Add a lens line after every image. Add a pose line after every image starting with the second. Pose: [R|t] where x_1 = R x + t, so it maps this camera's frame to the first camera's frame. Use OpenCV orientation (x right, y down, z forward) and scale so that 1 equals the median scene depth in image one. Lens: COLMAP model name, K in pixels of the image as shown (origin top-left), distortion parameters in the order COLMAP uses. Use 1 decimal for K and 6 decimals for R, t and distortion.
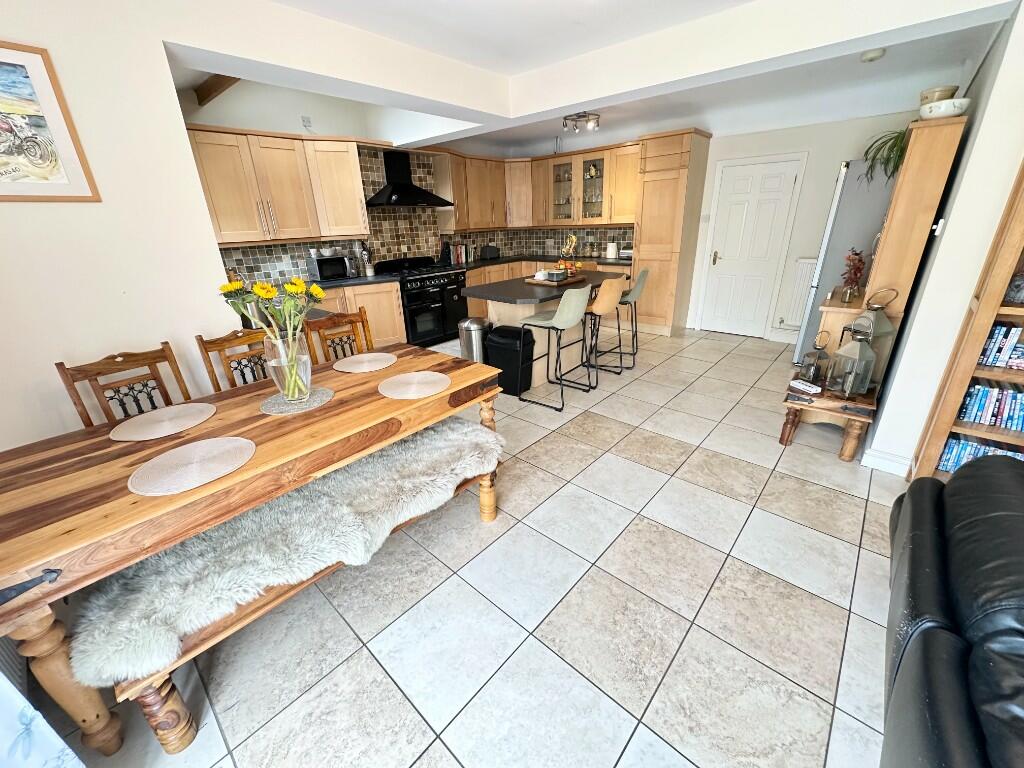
lens RADIAL K [[407.4, 0, 512.0], [0, 407.4, 384.0], [0, 0, 1]] dist [-0.003061, -0.000219]
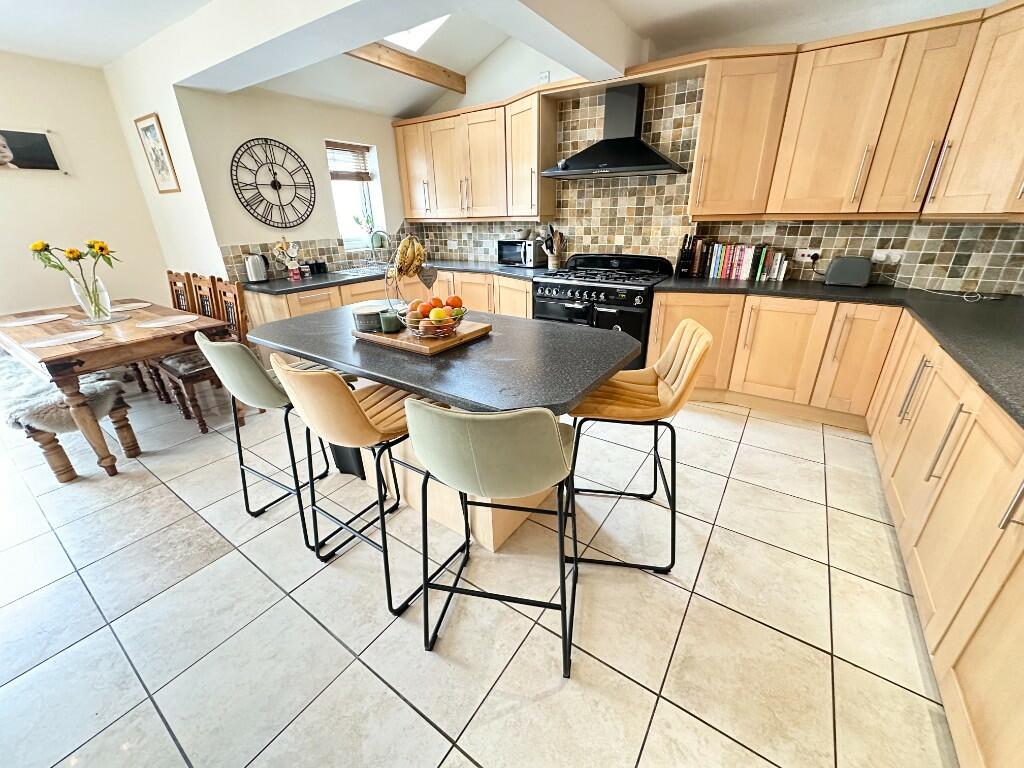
lens RADIAL K [[407.4, 0, 512.0], [0, 407.4, 384.0], [0, 0, 1]] dist [-0.003061, -0.000219]
pose [[0.134752, 0.419341, -0.897772, 0.413502], [-0.354630, 0.866432, 0.351474, -0.301236], [0.925246, 0.271015, 0.265465, 0.725820]]
